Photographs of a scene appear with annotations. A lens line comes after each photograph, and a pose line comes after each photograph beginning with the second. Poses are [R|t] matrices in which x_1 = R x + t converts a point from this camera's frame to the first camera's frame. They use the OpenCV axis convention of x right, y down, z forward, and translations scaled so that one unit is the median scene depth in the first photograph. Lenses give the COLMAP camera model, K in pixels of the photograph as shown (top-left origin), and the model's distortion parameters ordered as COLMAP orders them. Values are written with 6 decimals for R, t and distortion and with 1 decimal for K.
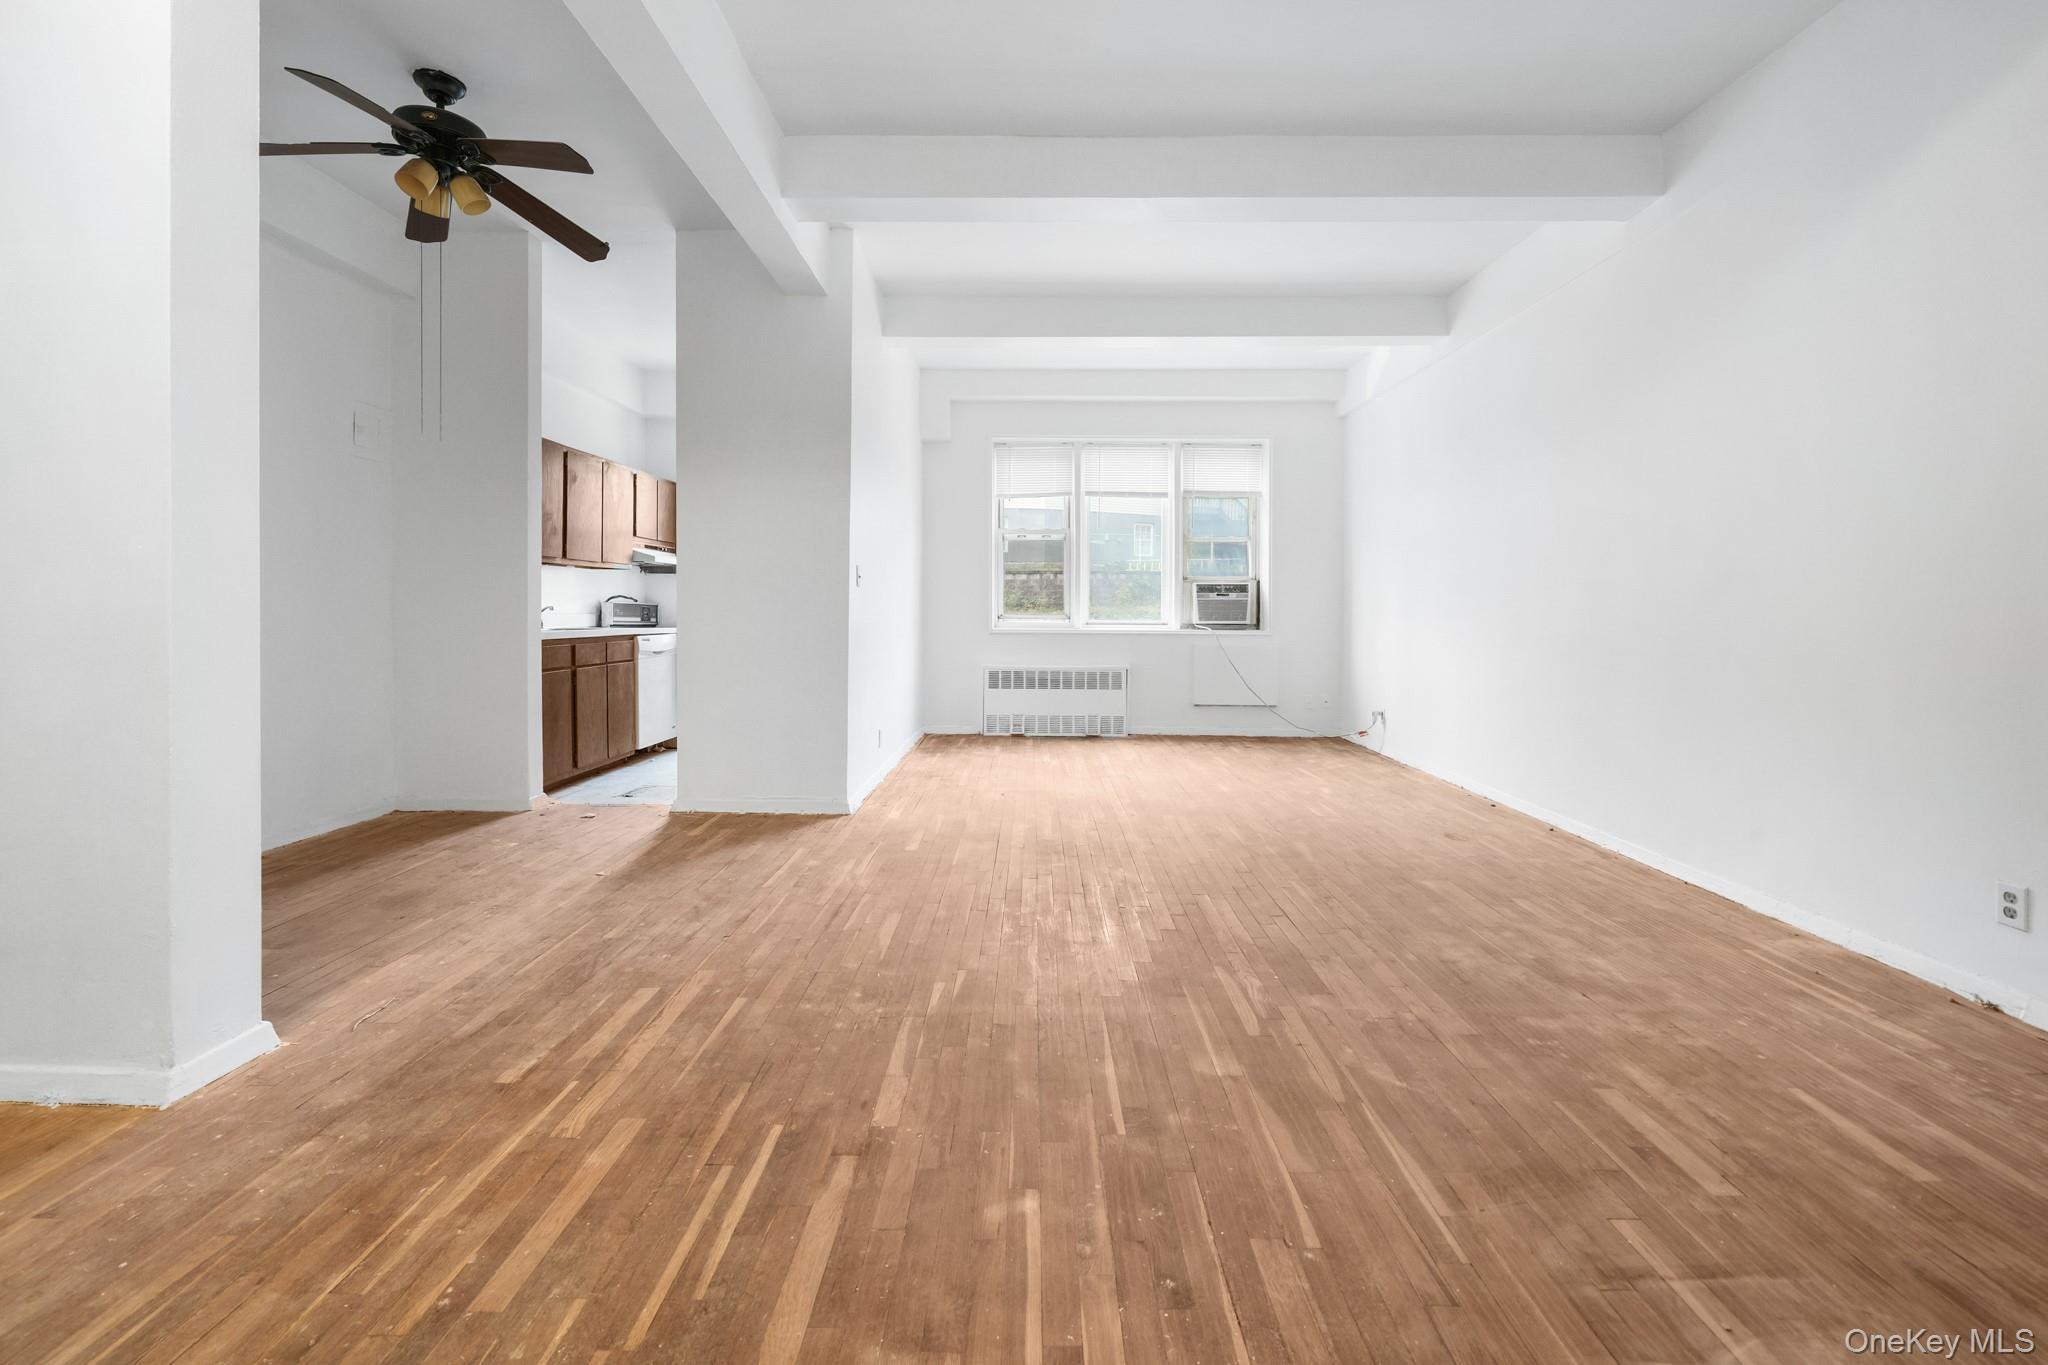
lens RADIAL K [[905.6, 0, 994.6], [0, 905.6, 607.5], [0, 0, 1]] dist [-0.002542, 0.000528]
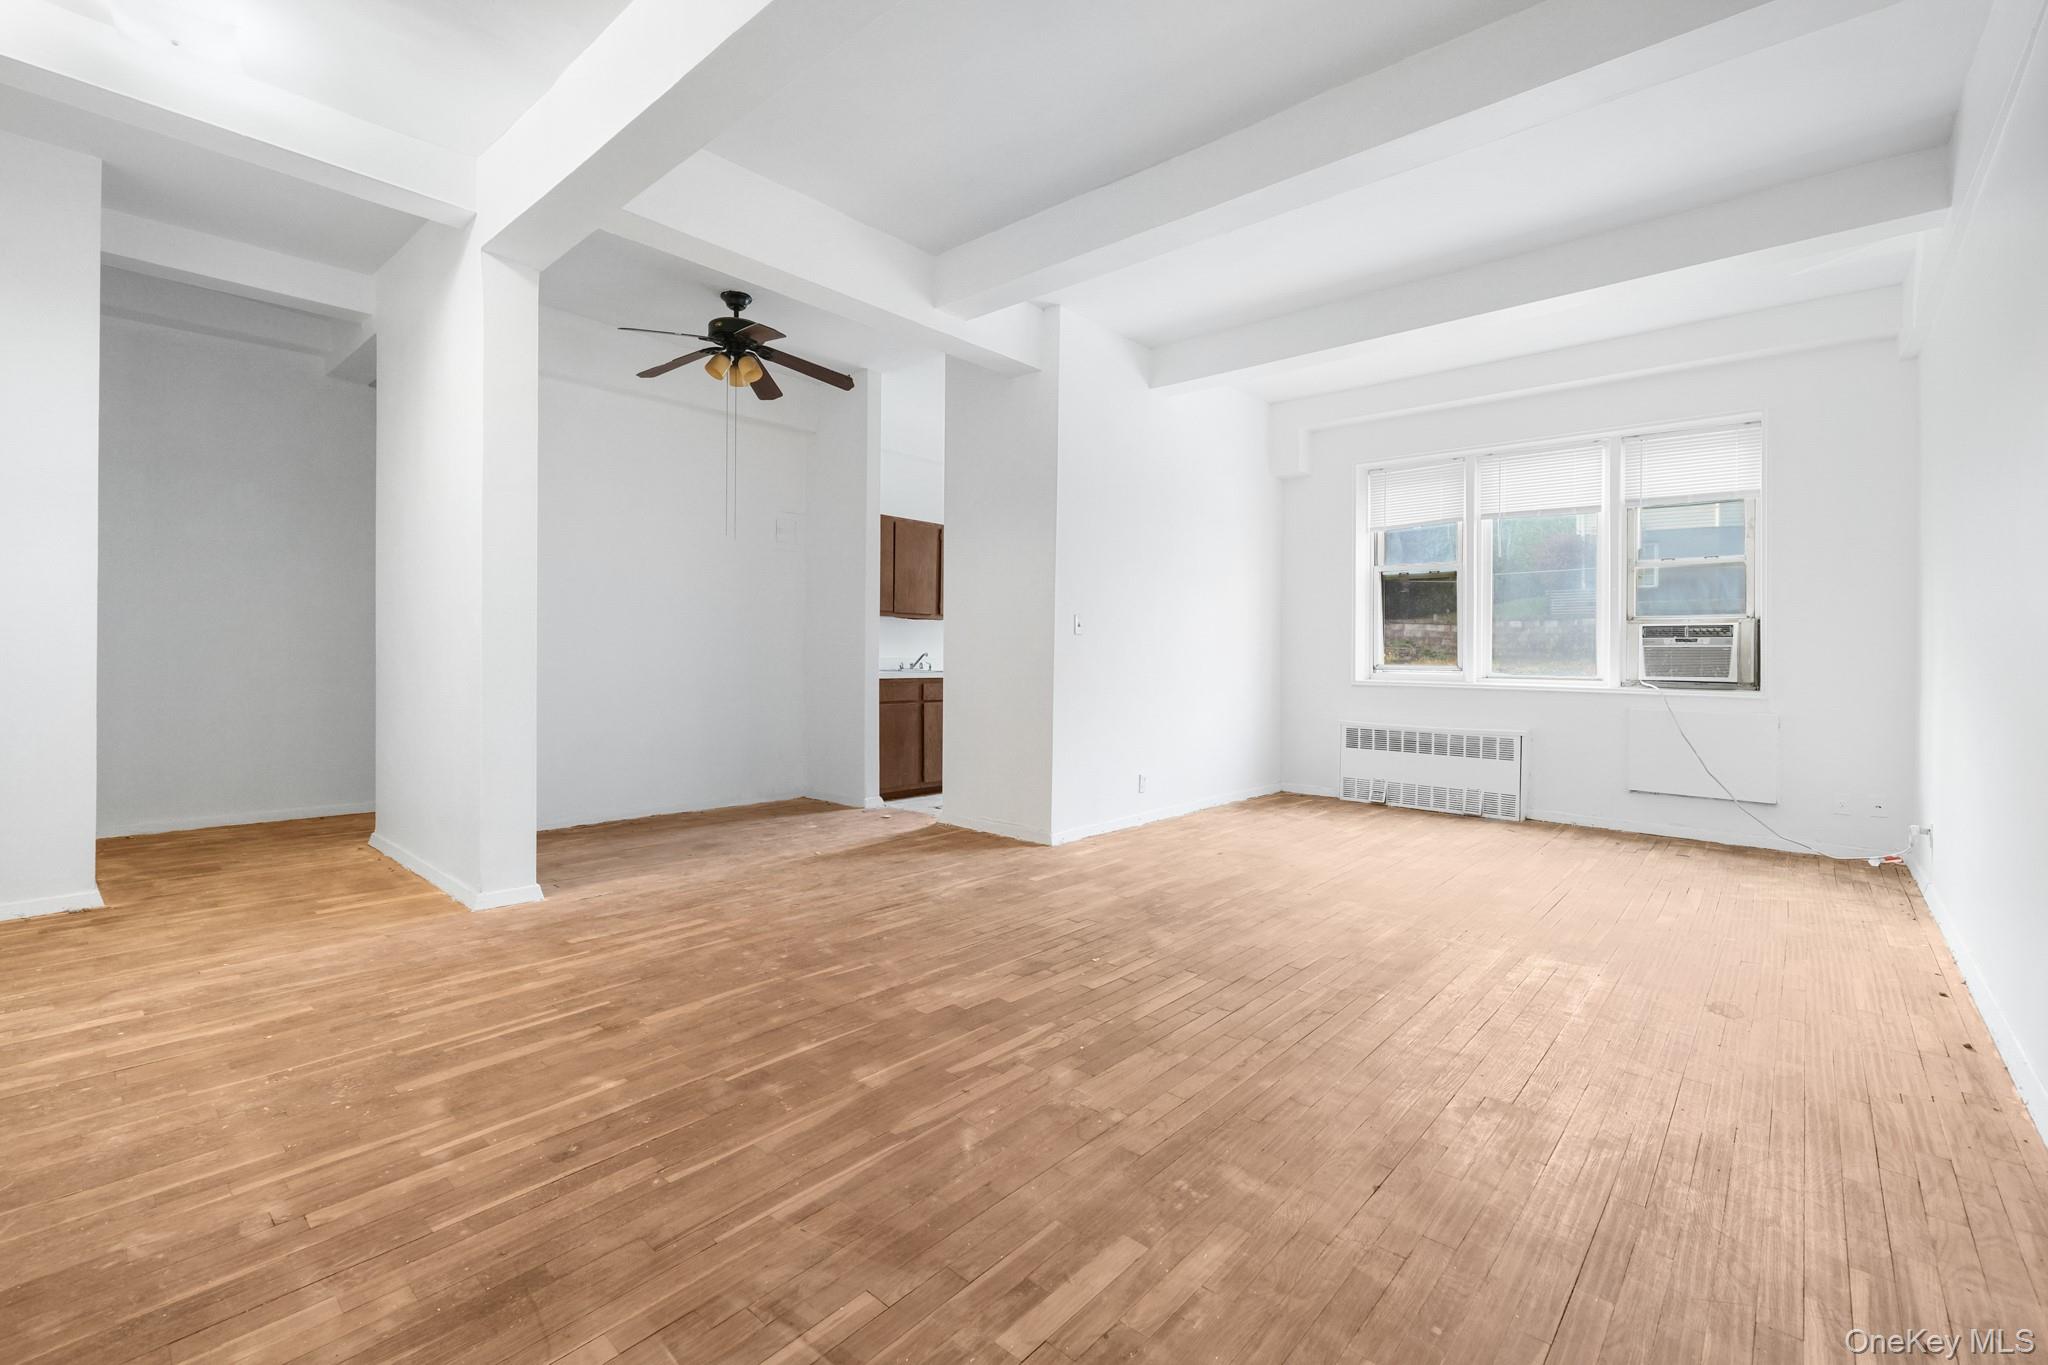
lens RADIAL K [[905.6, 0, 952.3], [0, 905.6, 658.4], [0, 0, 1]] dist [-0.002542, 0.000528]
pose [[0.727872, 0.006469, -0.685682, 0.926305], [-0.005262, 0.999979, 0.003848, 0.000851], [0.685692, 0.000807, 0.727891, 0.240285]]
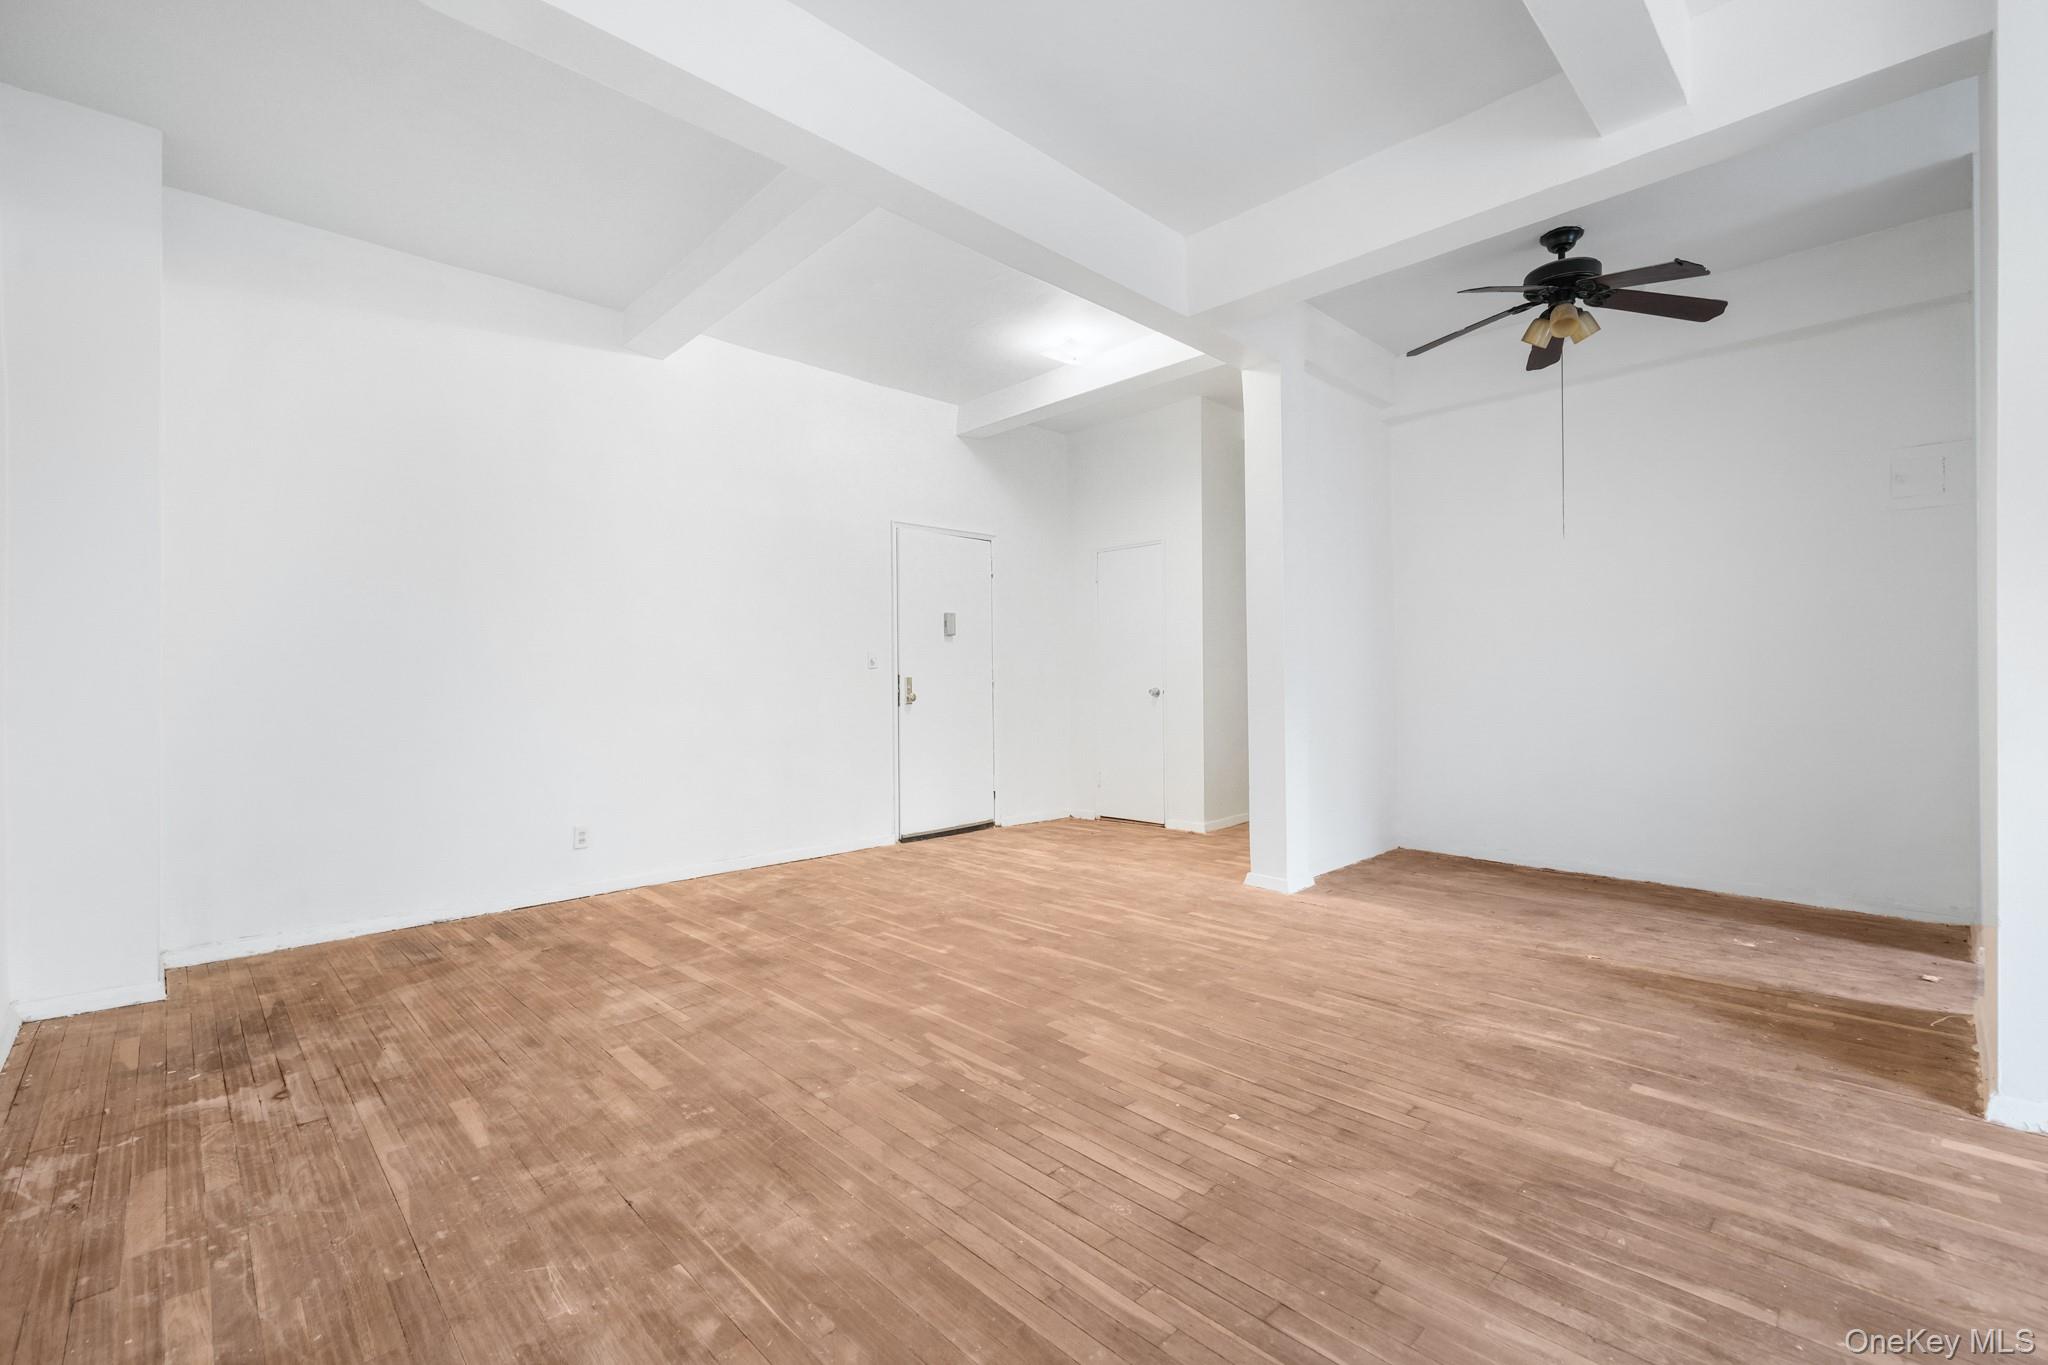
lens RADIAL K [[843.9, 0, 1015.2], [0, 843.9, 699.5], [0, 0, 1]] dist [-0.000747, -0.000250]
pose [[-0.704495, 0.017441, -0.709494, 0.944005], [0.005966, 0.999808, 0.018653, -0.002701], [0.709683, 0.008908, -0.704464, 1.770596]]
